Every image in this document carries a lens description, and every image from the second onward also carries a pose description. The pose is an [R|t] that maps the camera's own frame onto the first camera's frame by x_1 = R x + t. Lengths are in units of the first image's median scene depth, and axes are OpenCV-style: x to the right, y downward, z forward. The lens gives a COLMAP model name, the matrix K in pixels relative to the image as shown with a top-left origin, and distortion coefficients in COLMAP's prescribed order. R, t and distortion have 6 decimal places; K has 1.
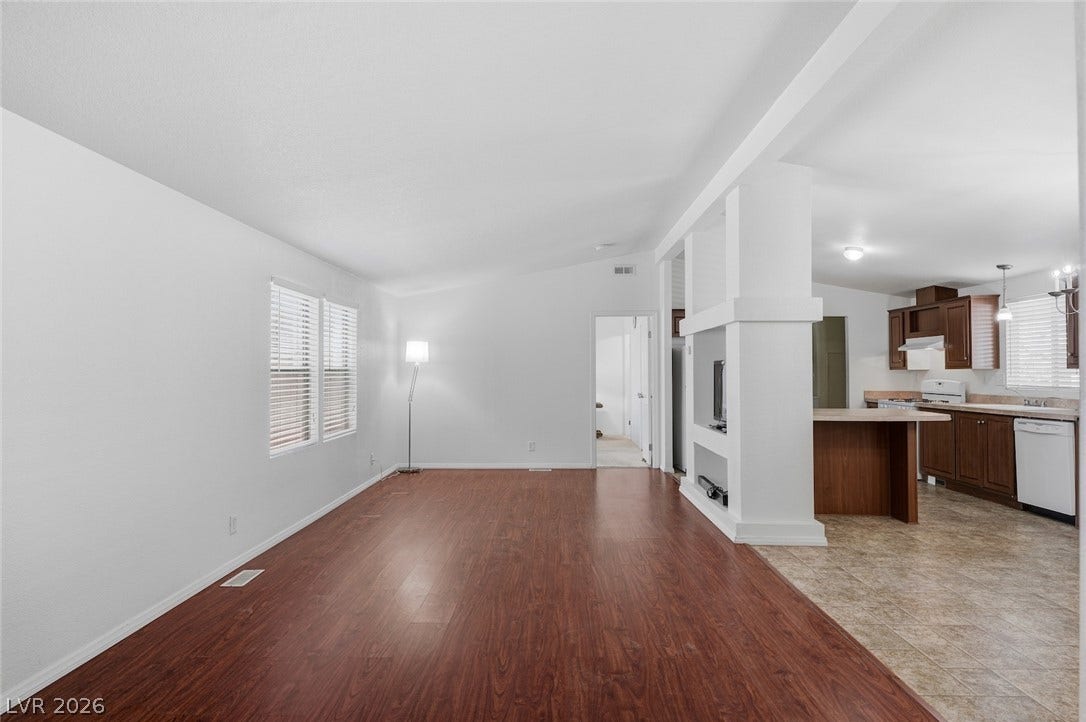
lens RADIAL K [[600.8, 0, 536.7], [0, 600.8, 362.7], [0, 0, 1]] dist [0.018365, -0.017157]
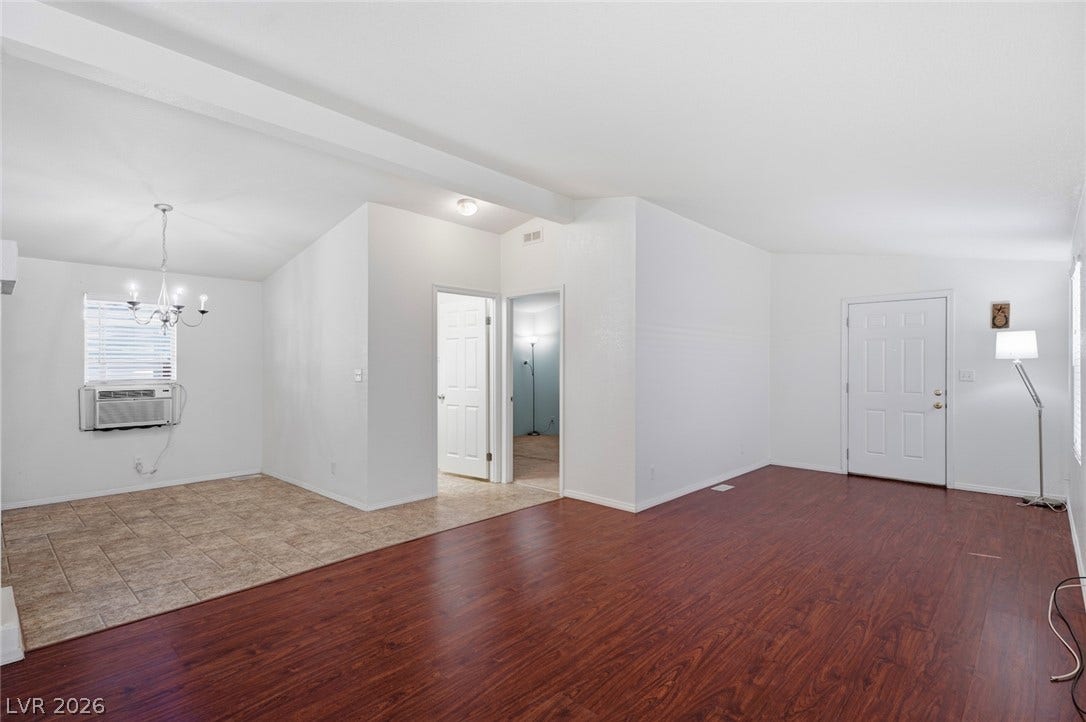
lens RADIAL K [[518.5, 0, 545.7], [0, 518.5, 366.8], [0, 0, 1]] dist [0.032412, -0.005285]
pose [[-0.753514, -0.003178, 0.657424, -0.320138], [-0.008742, 0.999948, -0.005187, 0.008383], [-0.657374, -0.009655, -0.753503, 0.847395]]
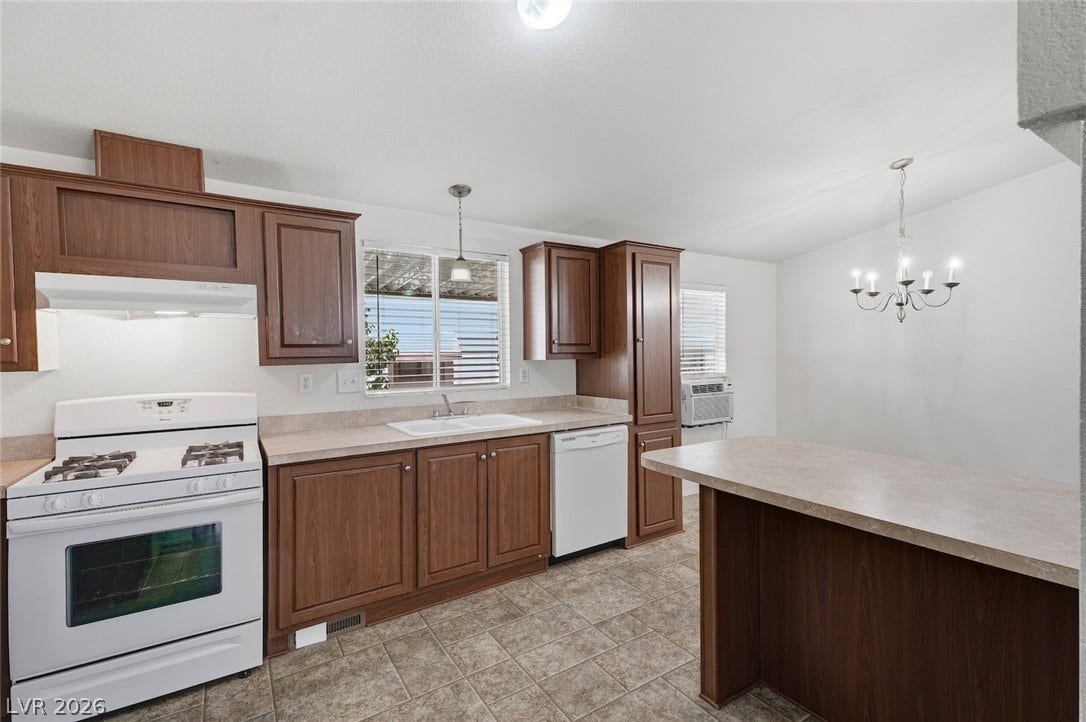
lens RADIAL K [[488.6, 0, 546.5], [0, 488.6, 360.6], [0, 0, 1]] dist [0.034359, -0.005991]
pose [[-0.571757, -0.010877, 0.820351, 0.355371], [-0.002146, 0.999929, 0.011762, 0.003413], [-0.820420, 0.004965, -0.571739, 1.316239]]
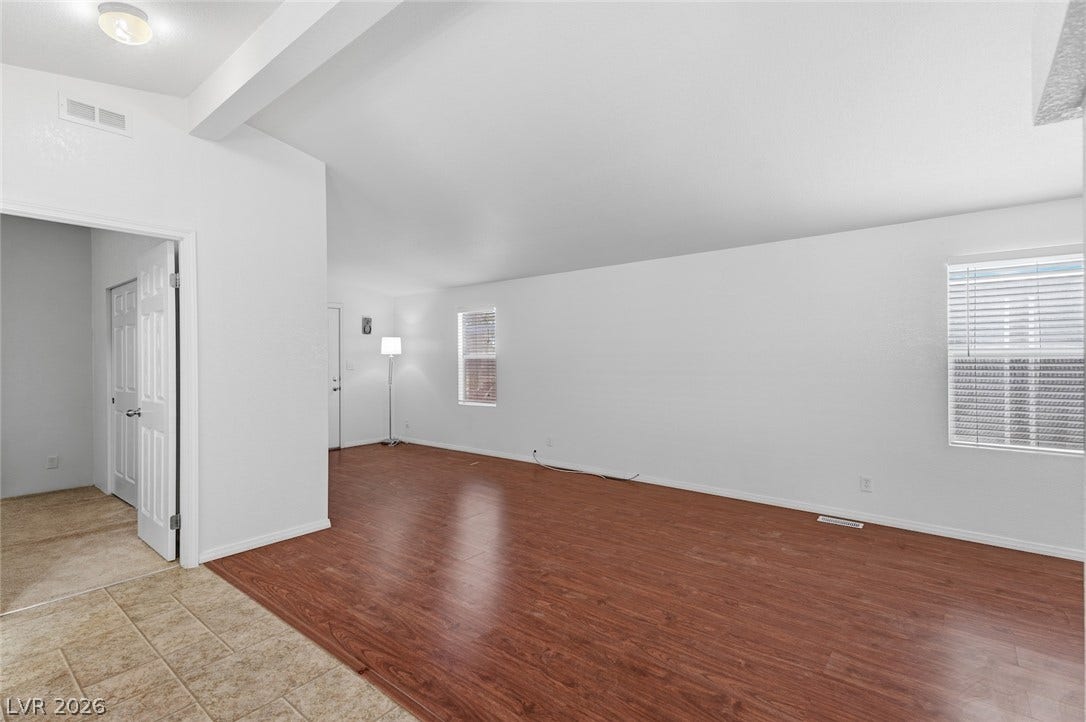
lens RADIAL K [[488.6, 0, 542.7], [0, 488.6, 360.3], [0, 0, 1]] dist [0.034359, -0.005991]
pose [[-0.612233, 0.005539, -0.790658, 0.473834], [0.015613, 0.999865, -0.005086, 0.012499], [0.790523, -0.015458, -0.612237, 0.781923]]
